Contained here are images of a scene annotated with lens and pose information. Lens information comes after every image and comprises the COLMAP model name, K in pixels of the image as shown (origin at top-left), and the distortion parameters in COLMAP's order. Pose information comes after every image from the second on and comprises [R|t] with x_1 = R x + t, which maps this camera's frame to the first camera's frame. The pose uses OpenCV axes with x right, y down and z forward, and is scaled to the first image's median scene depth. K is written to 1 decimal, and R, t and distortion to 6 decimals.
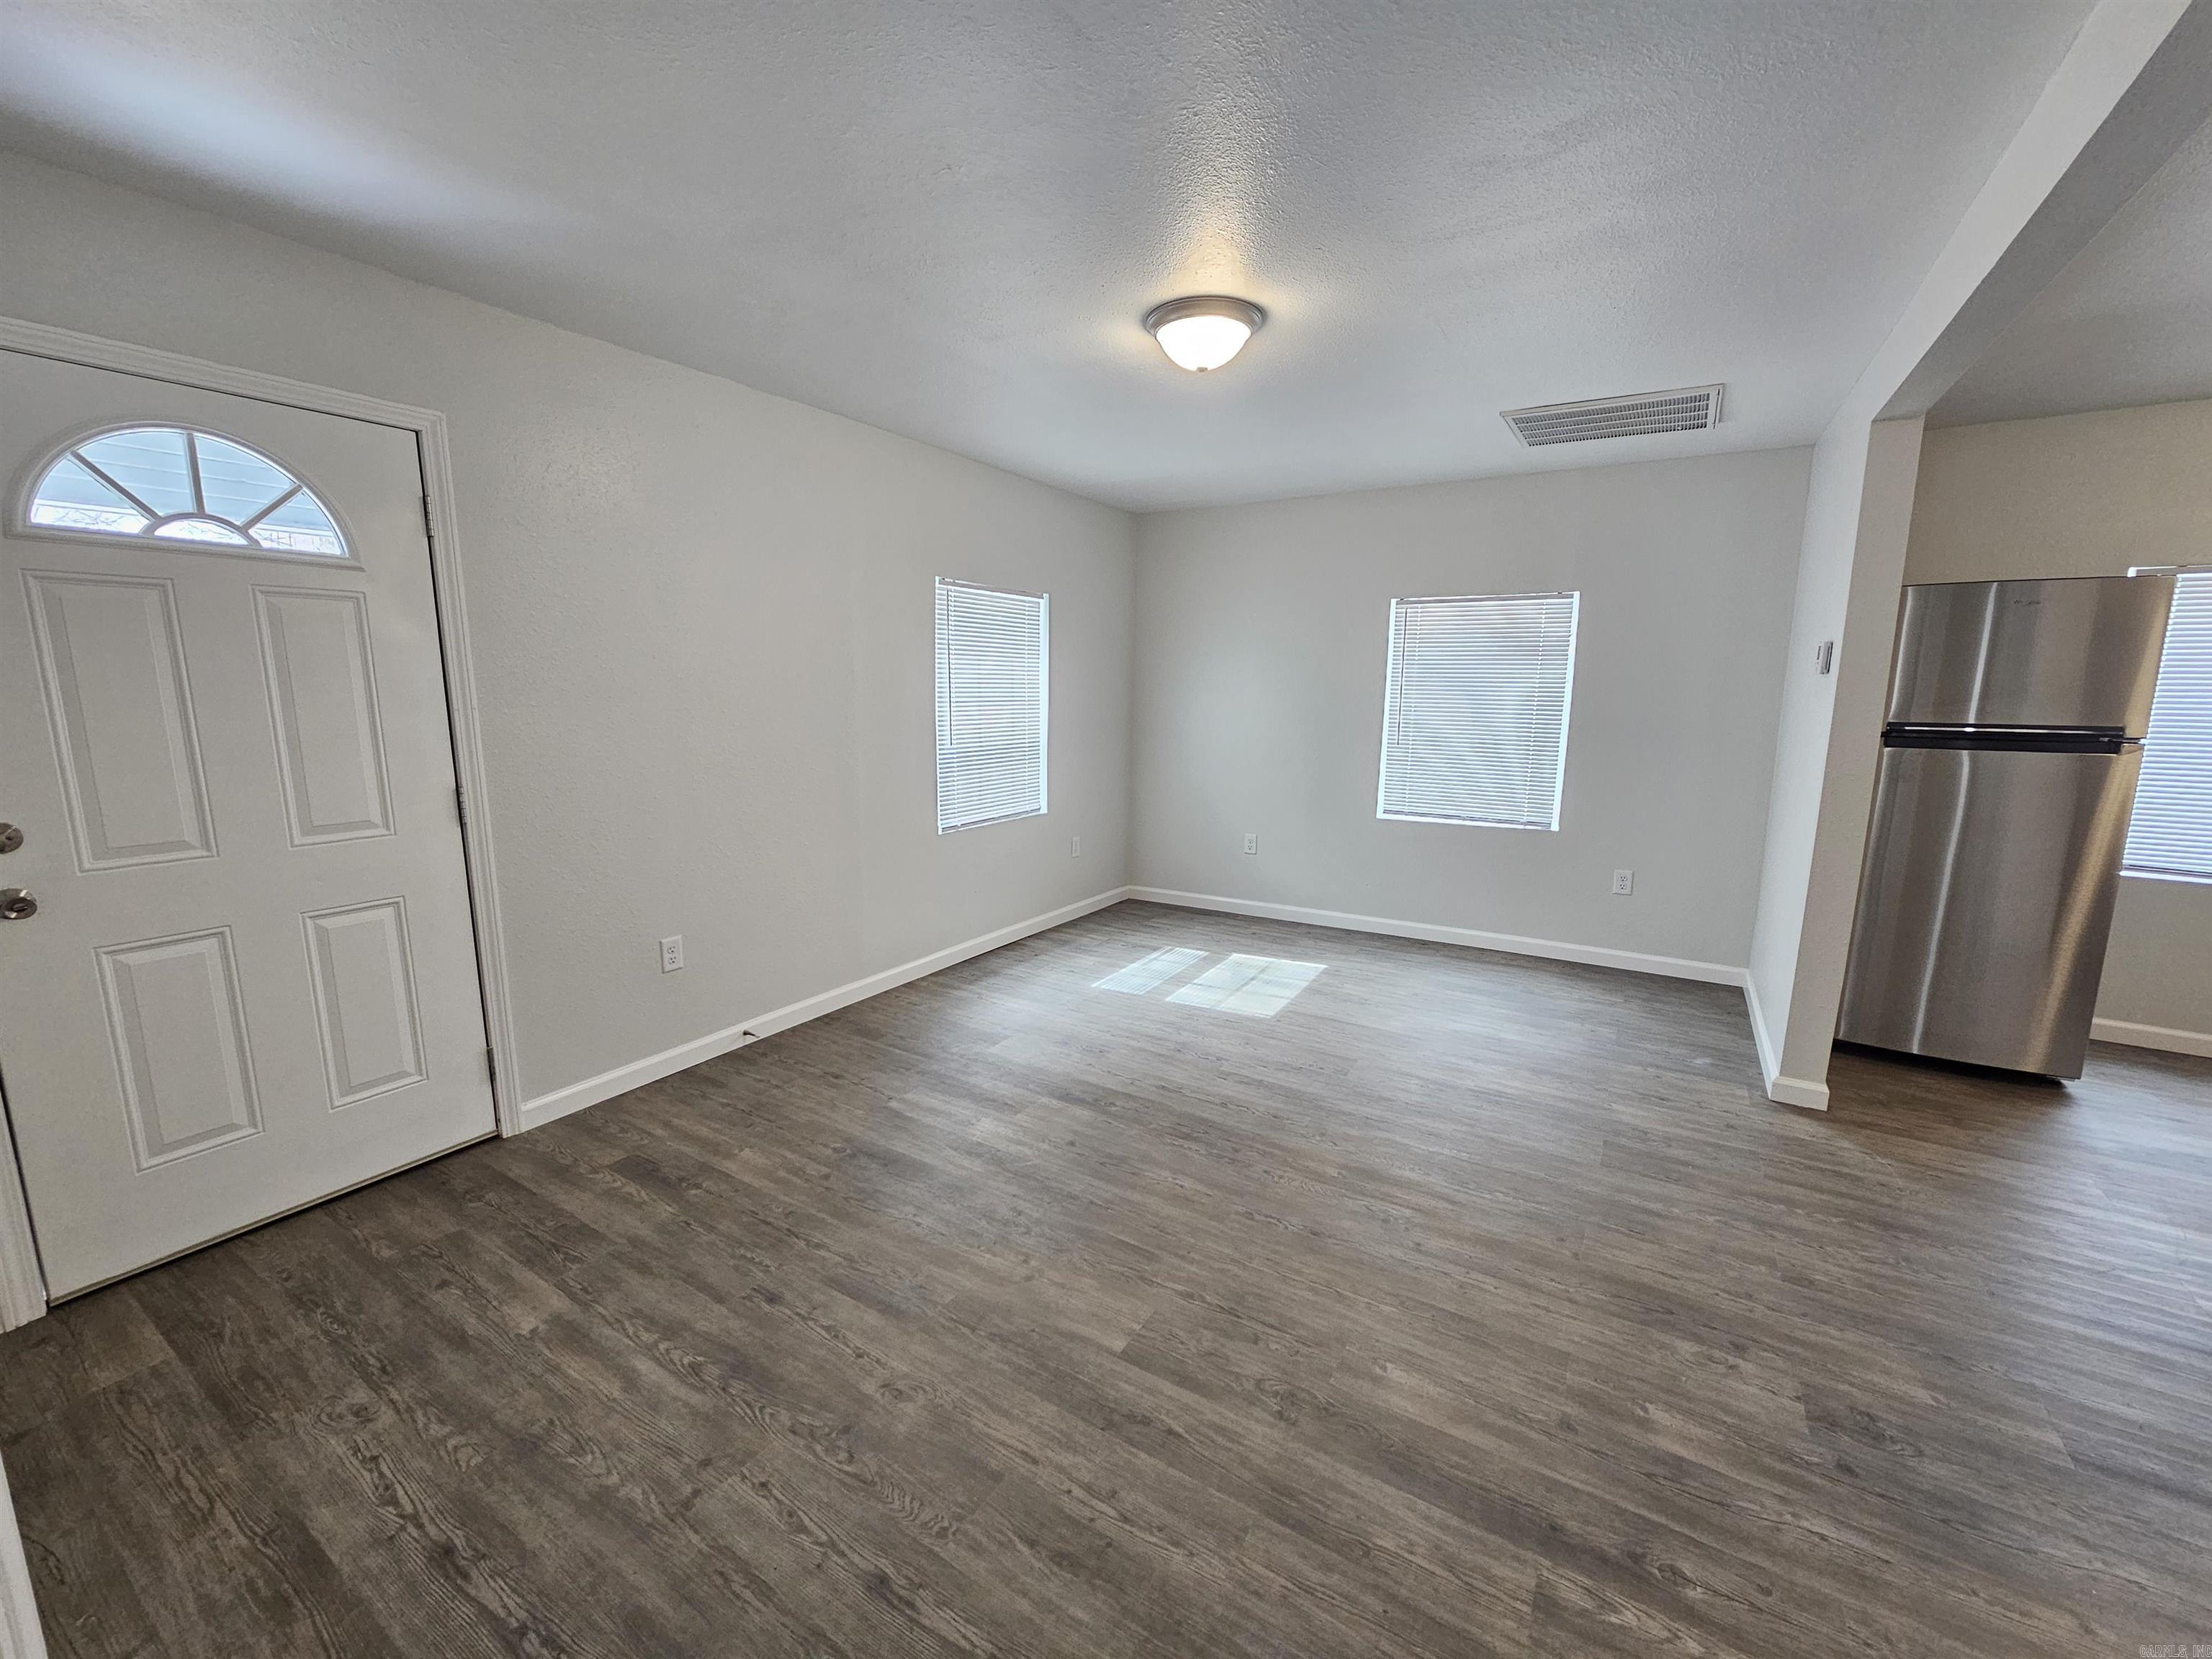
lens RADIAL K [[917.3, 0, 1091.9], [0, 917.3, 838.1], [0, 0, 1]] dist [-0.000836, -0.000220]
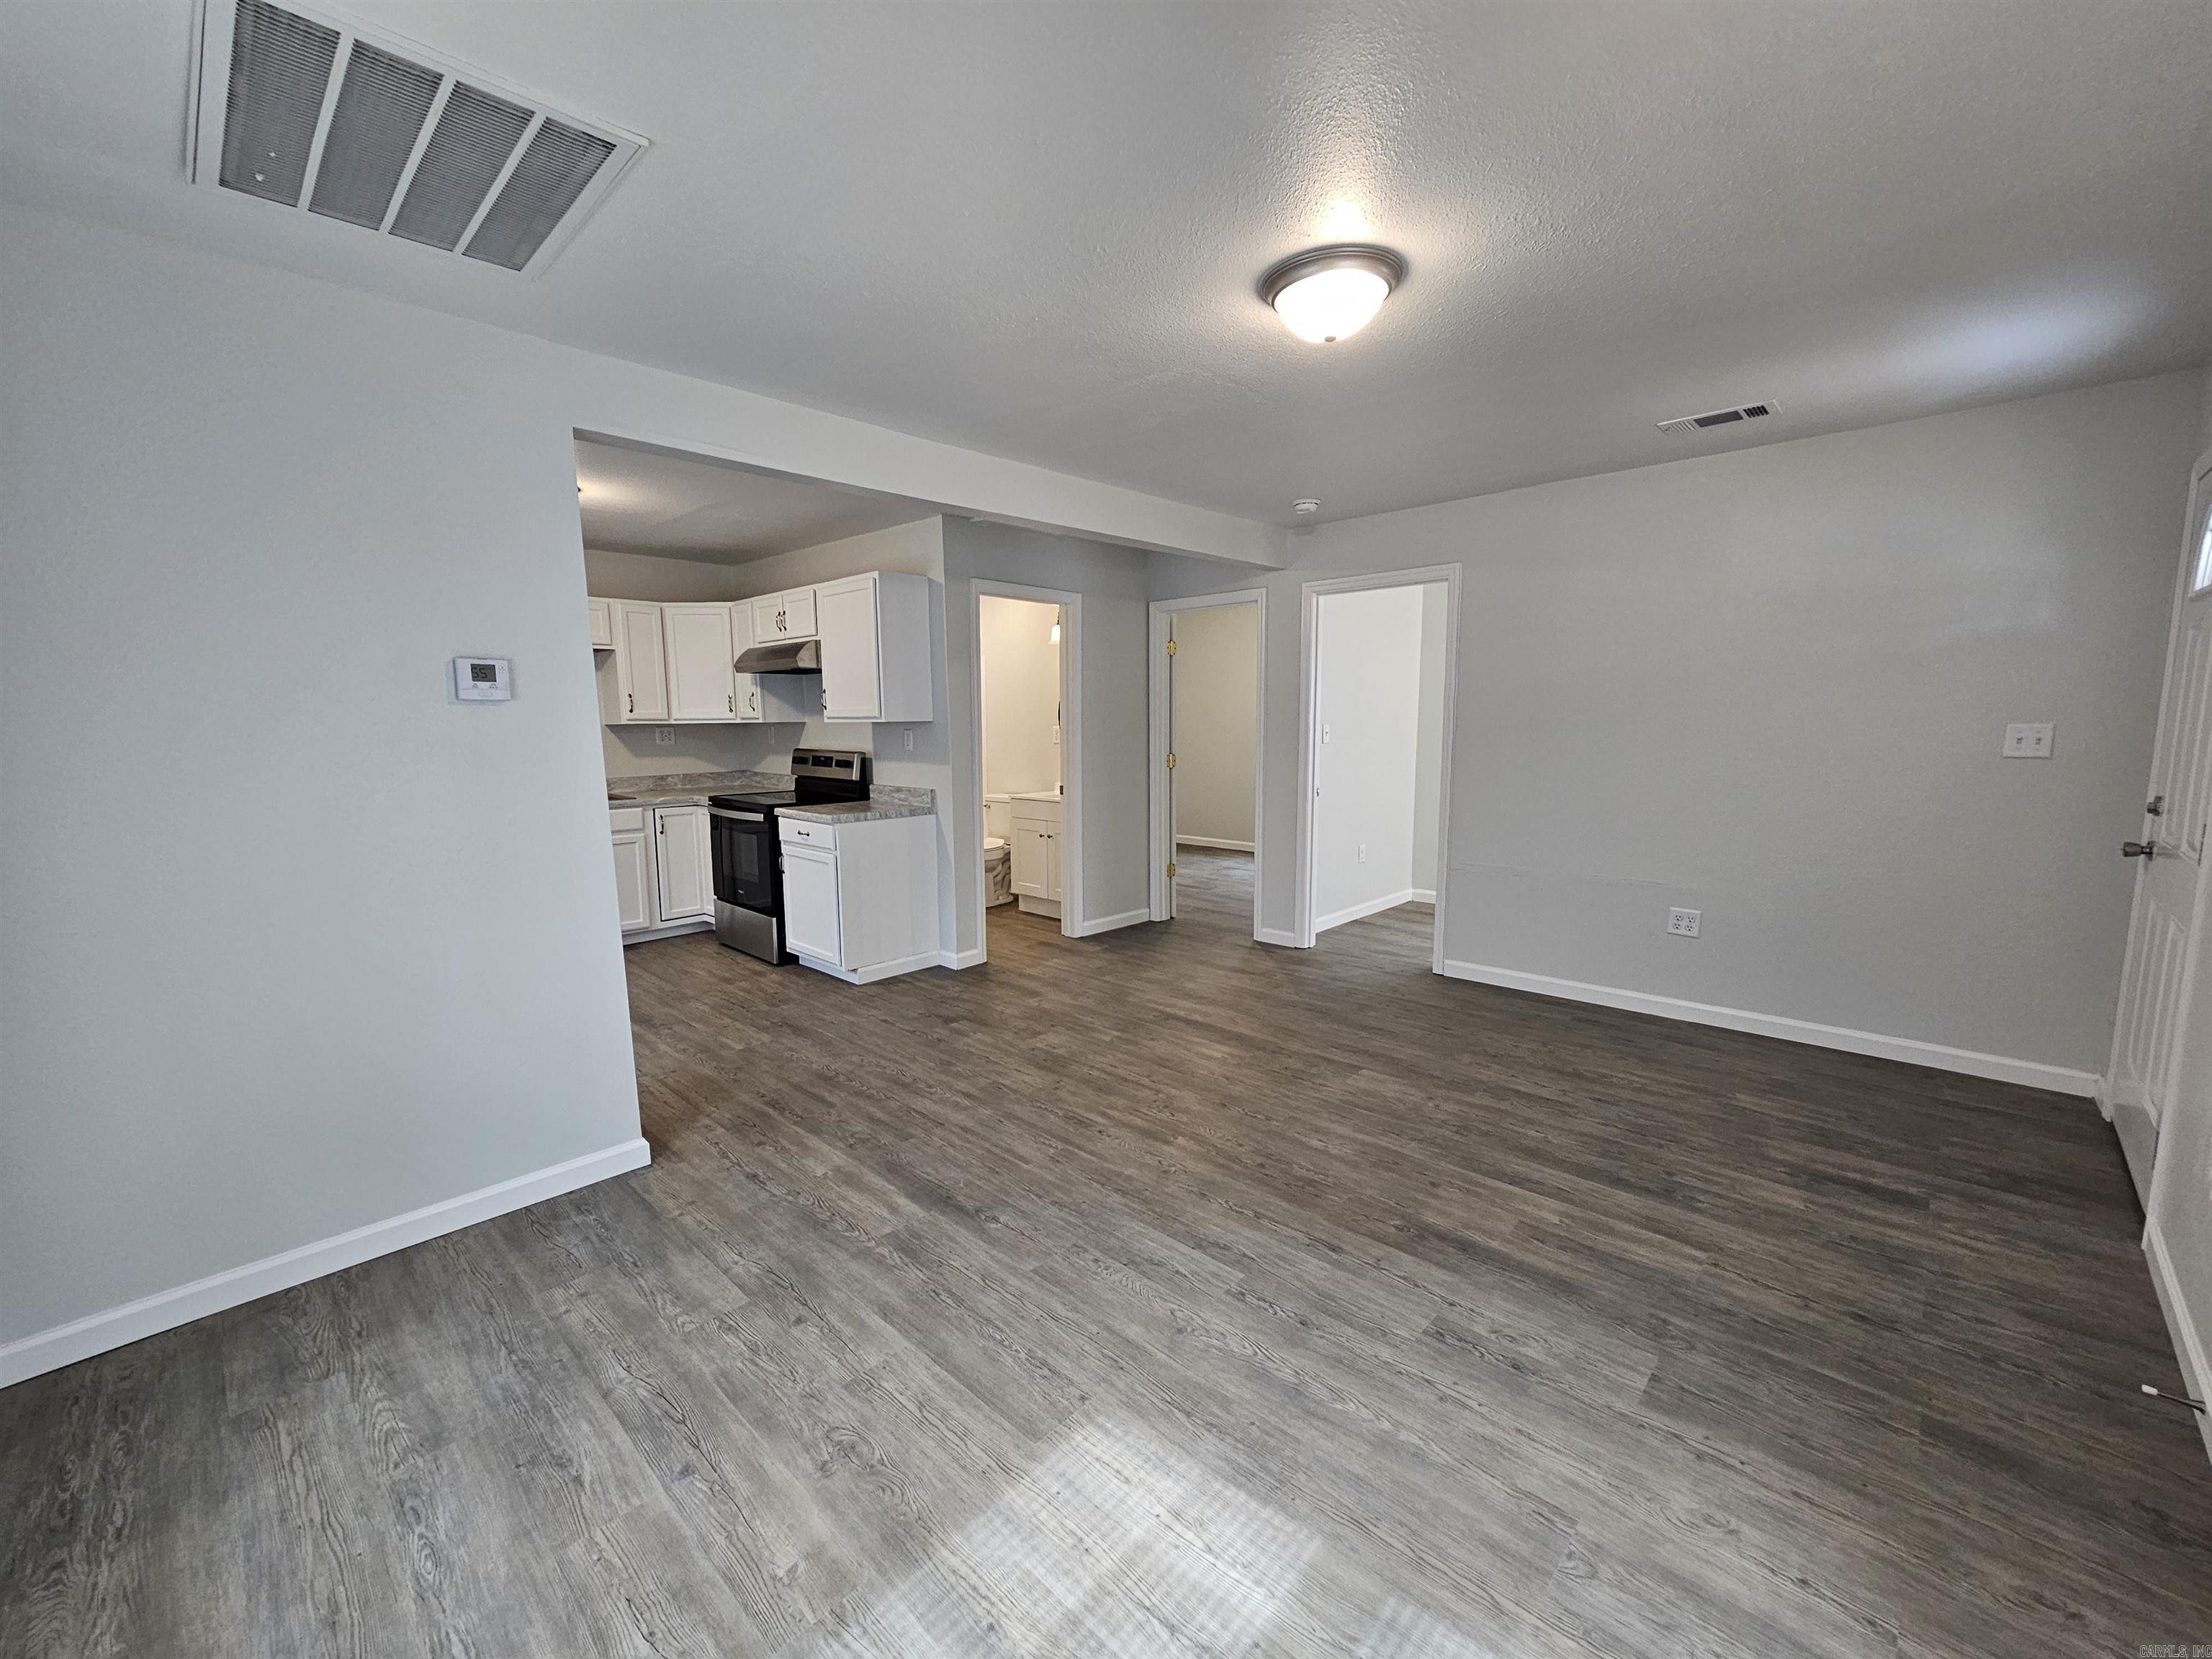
lens RADIAL K [[898.9, 0, 1089.8], [0, 898.9, 833.0], [0, 0, 1]] dist [-0.000604, -0.000044]
pose [[-0.979449, -0.021687, 0.200524, 0.155428], [0.040039, 0.953509, 0.298692, -0.323589], [-0.197679, 0.300583, -0.933045, 1.896737]]
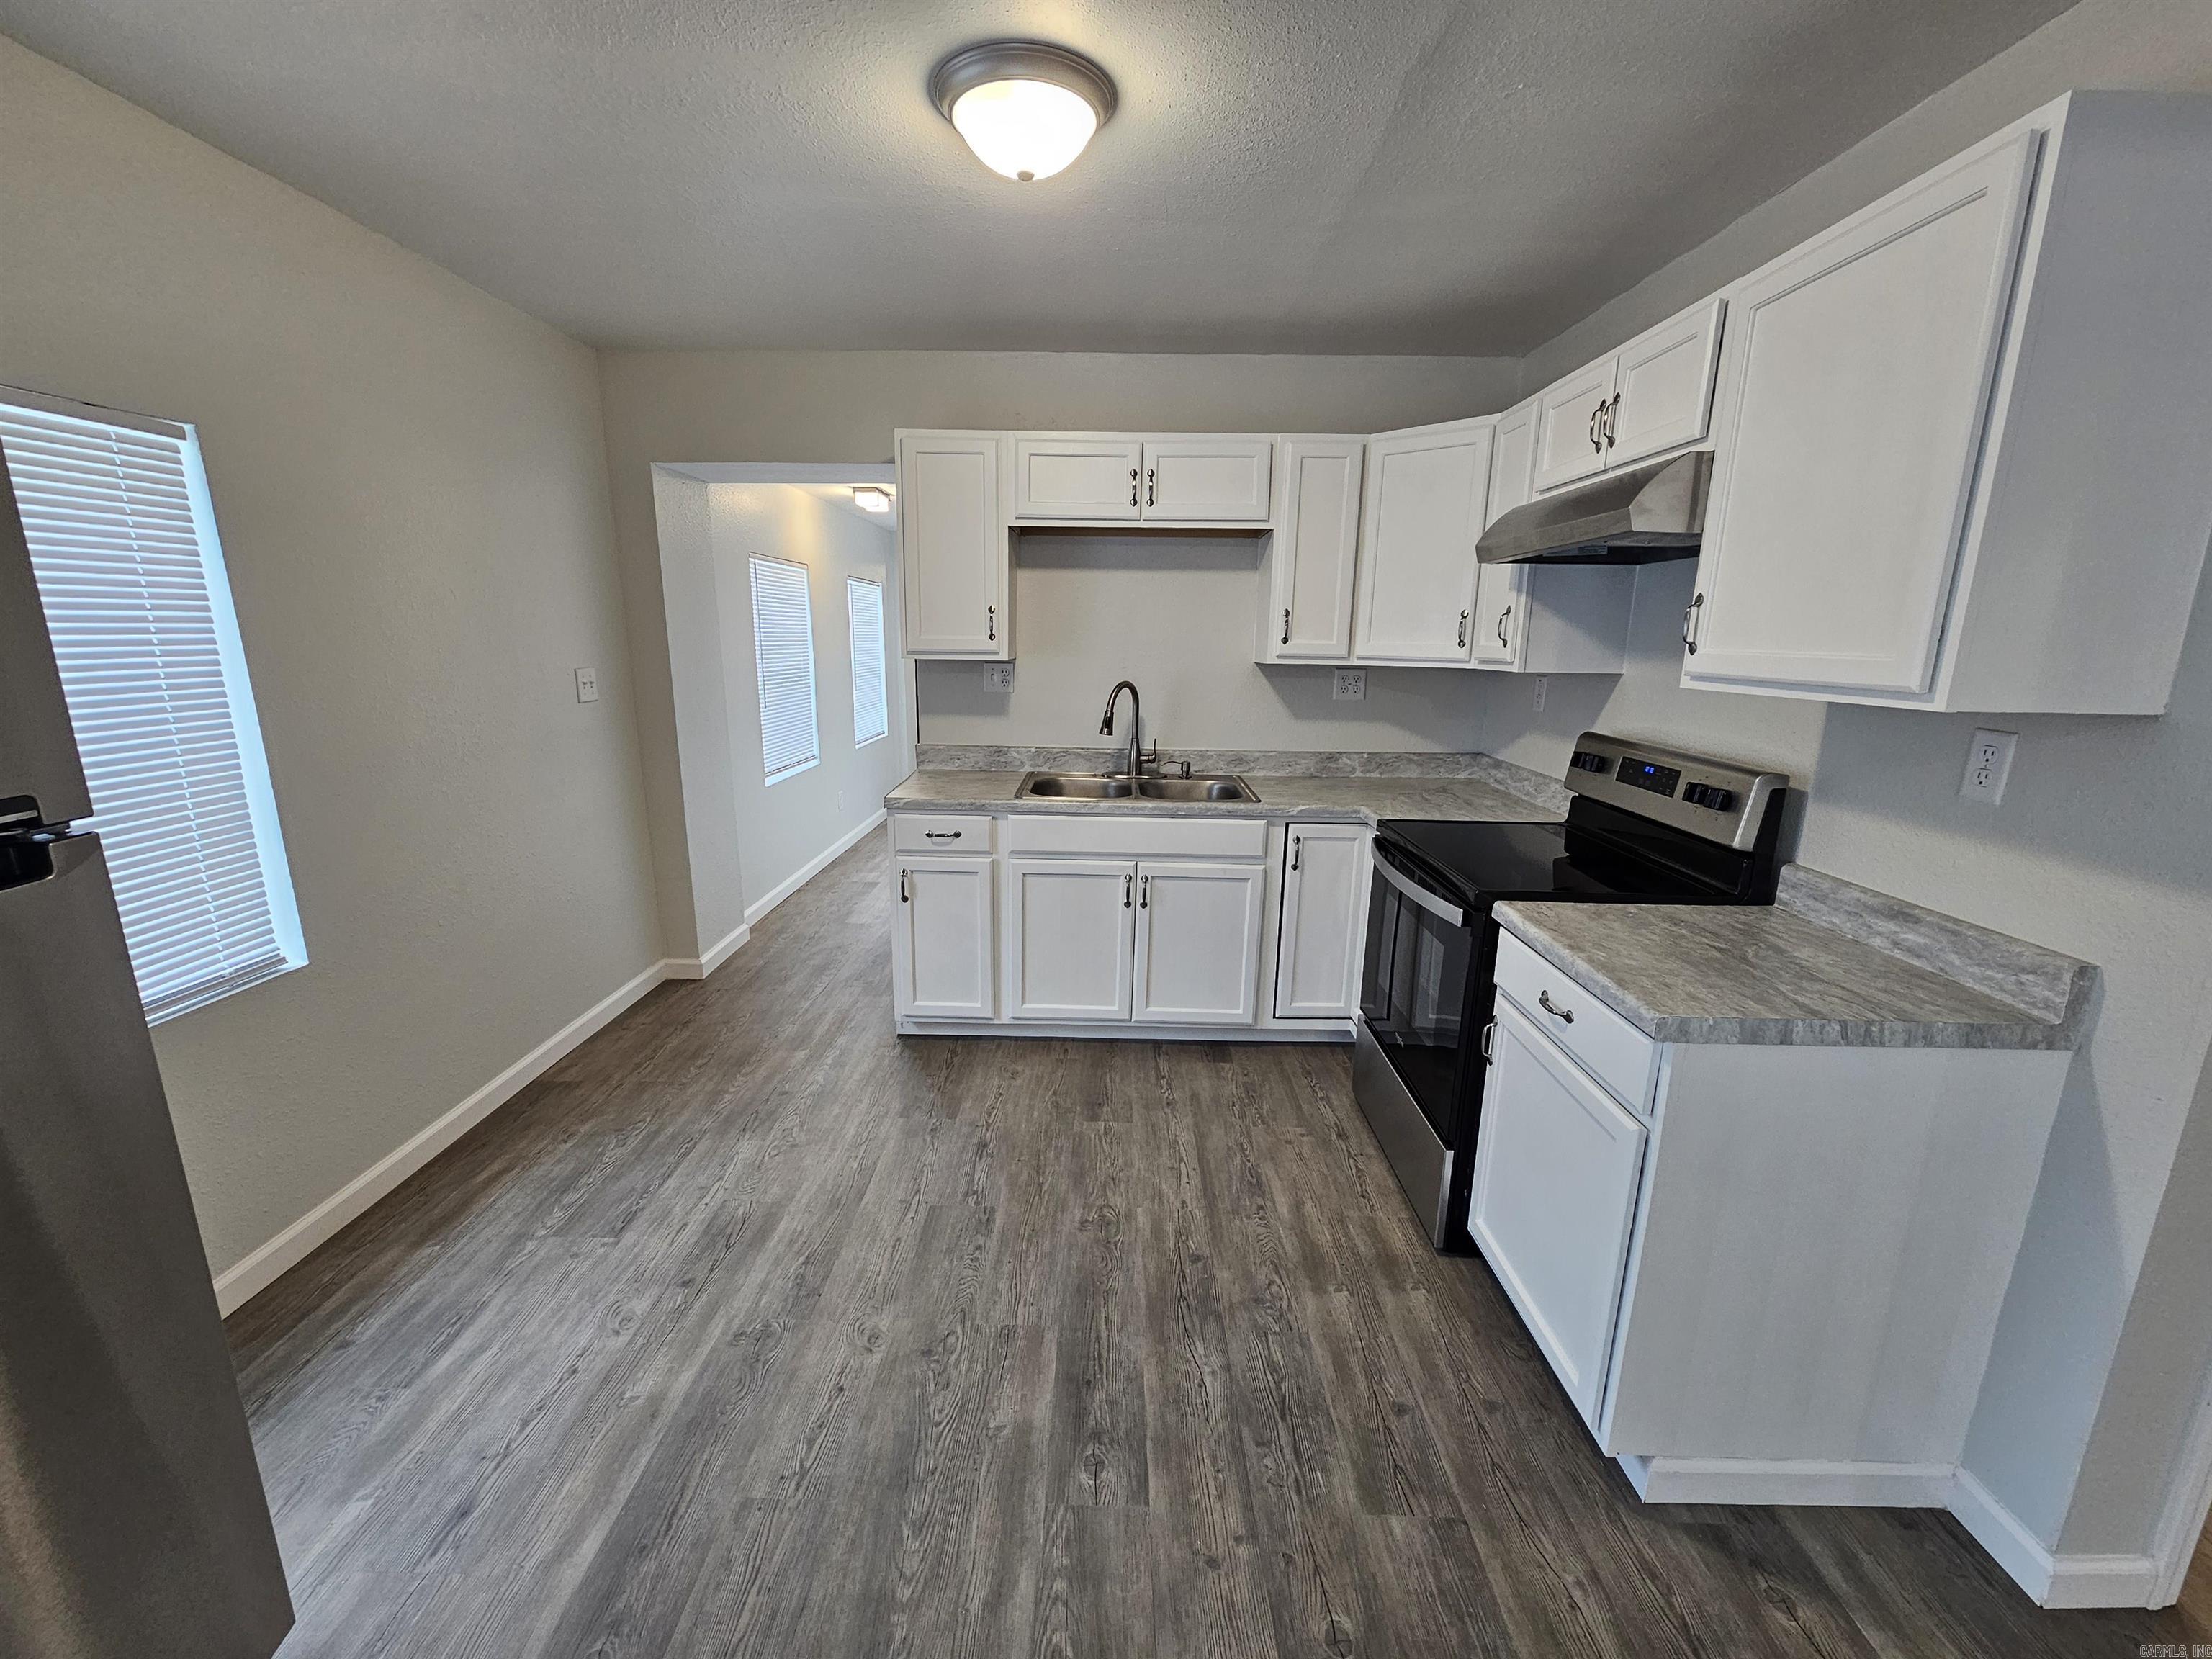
lens RADIAL K [[898.9, 0, 1089.8], [0, 898.9, 833.0], [0, 0, 1]] dist [-0.000604, -0.000044]
pose [[-0.514880, -0.196168, 0.834516, 0.718848], [0.136735, 0.942211, 0.305847, -0.172106], [-0.846287, 0.271582, -0.458302, 0.906960]]
